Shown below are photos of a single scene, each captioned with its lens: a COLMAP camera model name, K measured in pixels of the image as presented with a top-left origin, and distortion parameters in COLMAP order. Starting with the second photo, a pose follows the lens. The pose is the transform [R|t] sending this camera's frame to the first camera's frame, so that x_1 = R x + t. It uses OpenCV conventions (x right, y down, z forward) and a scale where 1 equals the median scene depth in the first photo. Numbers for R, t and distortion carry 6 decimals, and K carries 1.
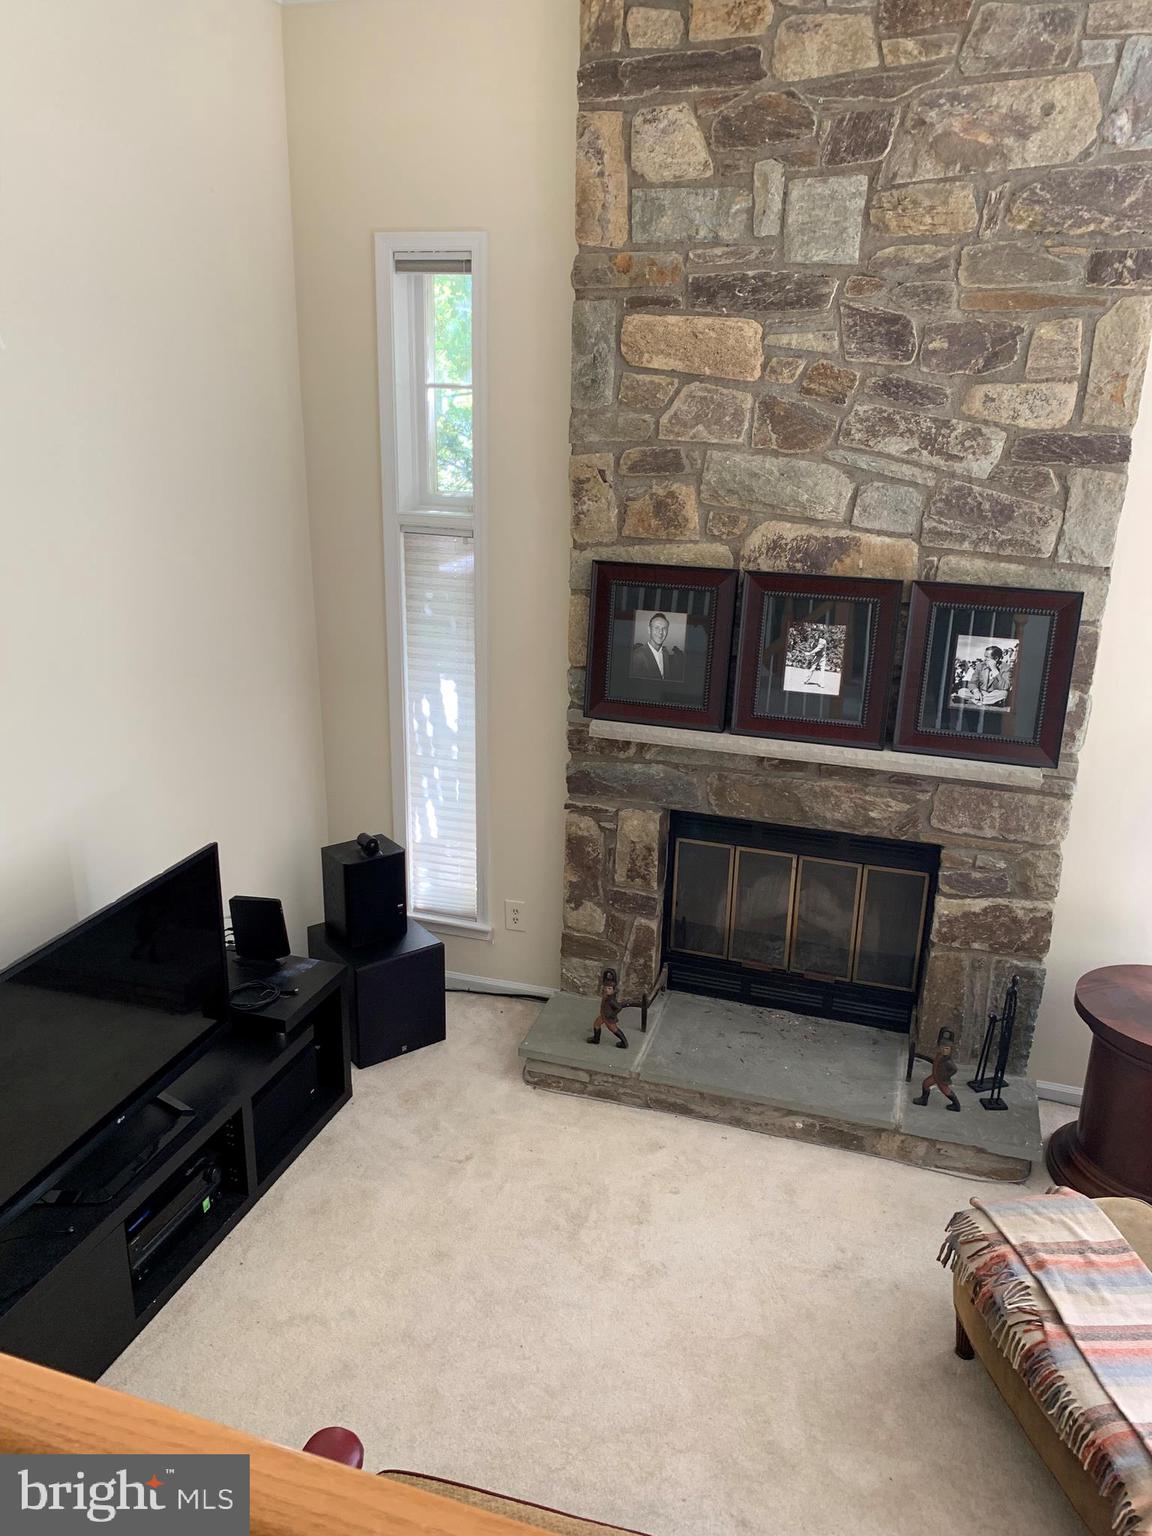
lens RADIAL K [[1174.1, 0, 569.4], [0, 1174.1, 769.2], [0, 0, 1]] dist [0.016969, -0.017132]
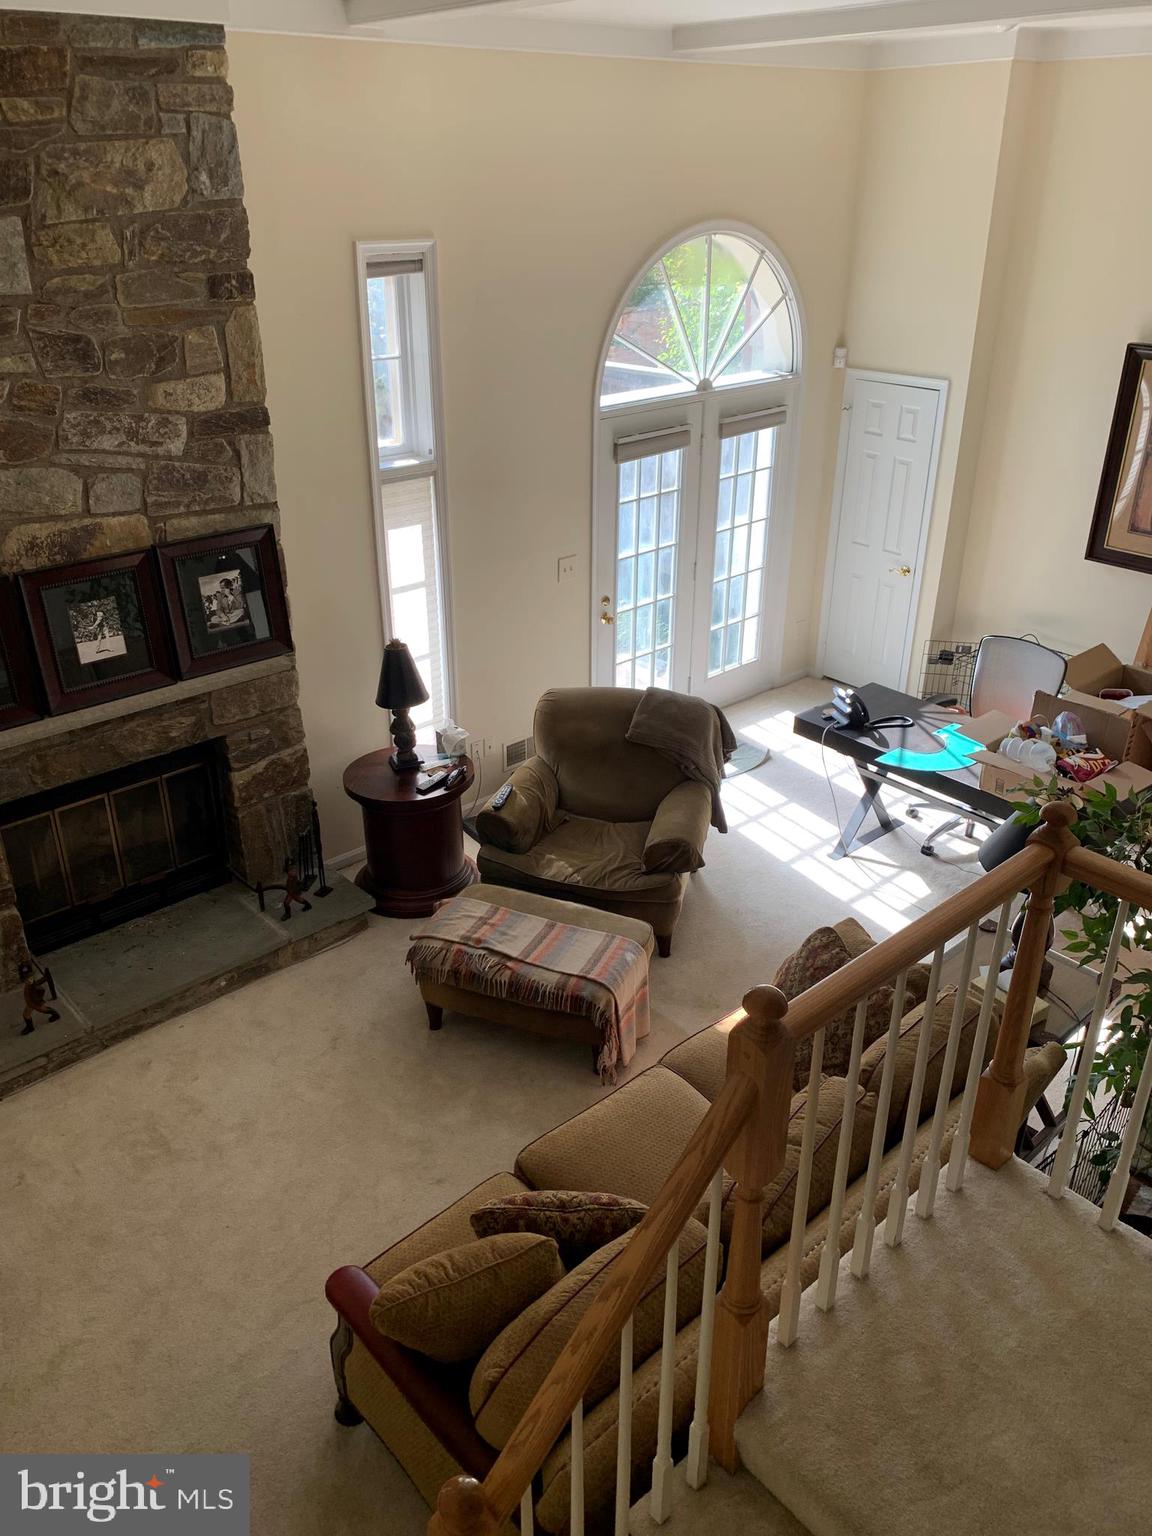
lens RADIAL K [[1174.1, 0, 569.4], [0, 1174.1, 769.2], [0, 0, 1]] dist [0.016969, -0.017132]
pose [[0.499326, -0.412252, 0.762051, -0.549566], [0.286515, 0.908630, 0.303812, -0.207084], [-0.817669, 0.066637, 0.571819, -0.045201]]
